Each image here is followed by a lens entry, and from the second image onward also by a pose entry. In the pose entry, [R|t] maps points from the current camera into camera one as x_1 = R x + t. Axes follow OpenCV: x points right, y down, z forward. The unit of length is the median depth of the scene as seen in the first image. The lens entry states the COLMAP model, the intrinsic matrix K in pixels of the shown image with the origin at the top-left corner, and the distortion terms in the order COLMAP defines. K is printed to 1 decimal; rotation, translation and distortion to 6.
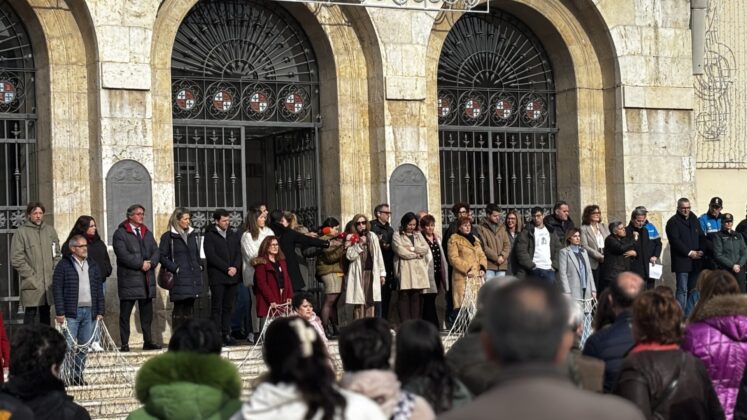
lens RADIAL K [[1667.0, 0, 376.7], [0, 1667.0, 210.0], [0, 0, 1]] dist [0.194082, 0.000000]
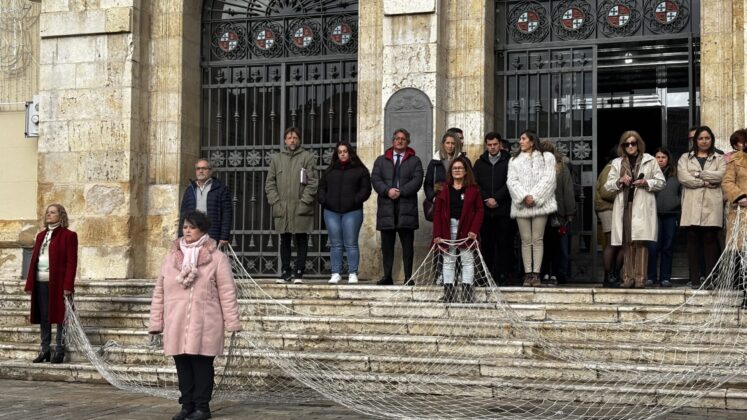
lens RADIAL K [[1180.5, 0, 368.3], [0, 1180.5, 206.4], [0, 0, 1]] dist [0.128422, 0.000000]
pose [[0.643403, -0.010161, -0.765460, 0.349990], [0.009361, 0.999942, -0.005405, 0.040696], [0.765470, -0.003687, 0.643461, 0.544209]]
